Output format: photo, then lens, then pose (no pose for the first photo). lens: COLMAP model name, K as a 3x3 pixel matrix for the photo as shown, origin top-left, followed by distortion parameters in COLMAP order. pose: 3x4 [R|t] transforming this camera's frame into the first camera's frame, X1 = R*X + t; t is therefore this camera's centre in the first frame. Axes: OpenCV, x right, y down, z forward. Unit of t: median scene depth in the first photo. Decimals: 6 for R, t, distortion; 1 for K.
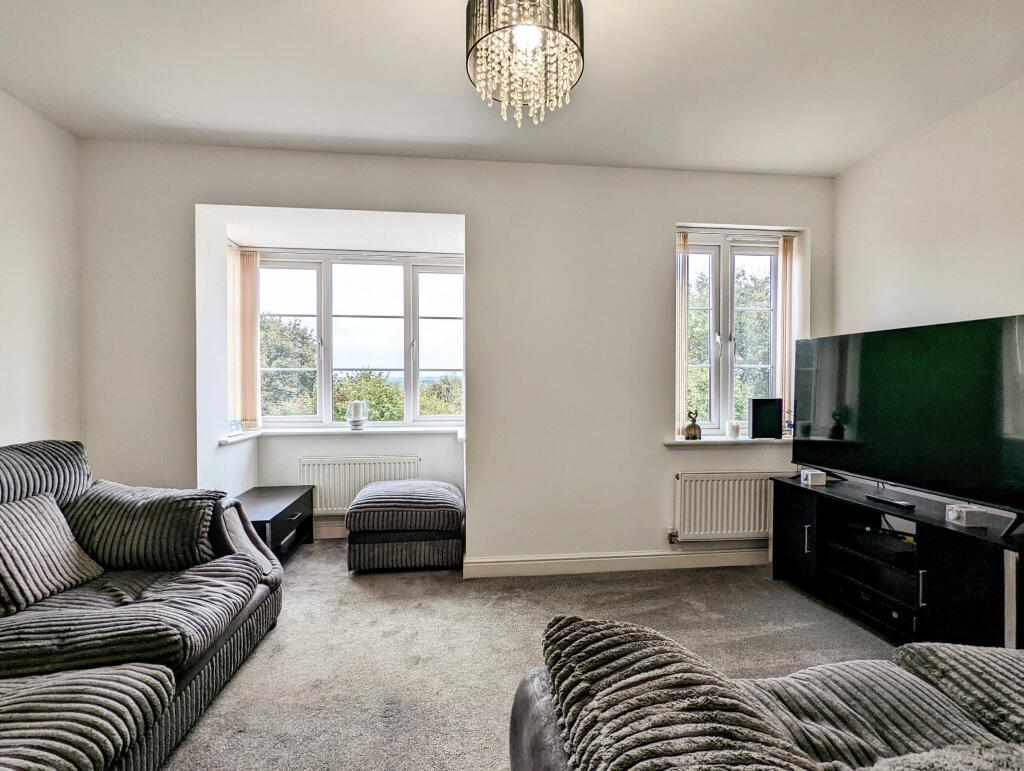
lens RADIAL K [[487.3, 0, 511.1], [0, 487.3, 385.6], [0, 0, 1]] dist [-0.000670, 0.000625]
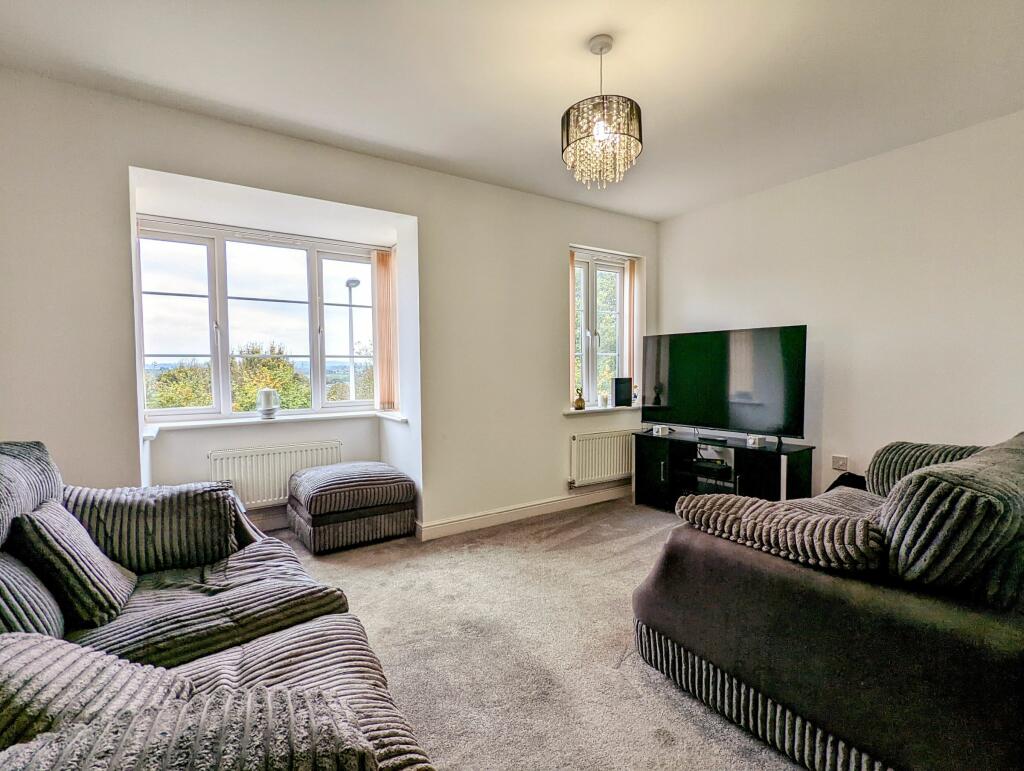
lens RADIAL K [[487.3, 0, 513.8], [0, 487.3, 383.5], [0, 0, 1]] dist [-0.000670, 0.000625]
pose [[0.887885, -0.023566, 0.459462, -0.413826], [0.012682, 0.999561, 0.026760, 0.001776], [-0.459891, -0.017933, 0.887794, -0.093584]]
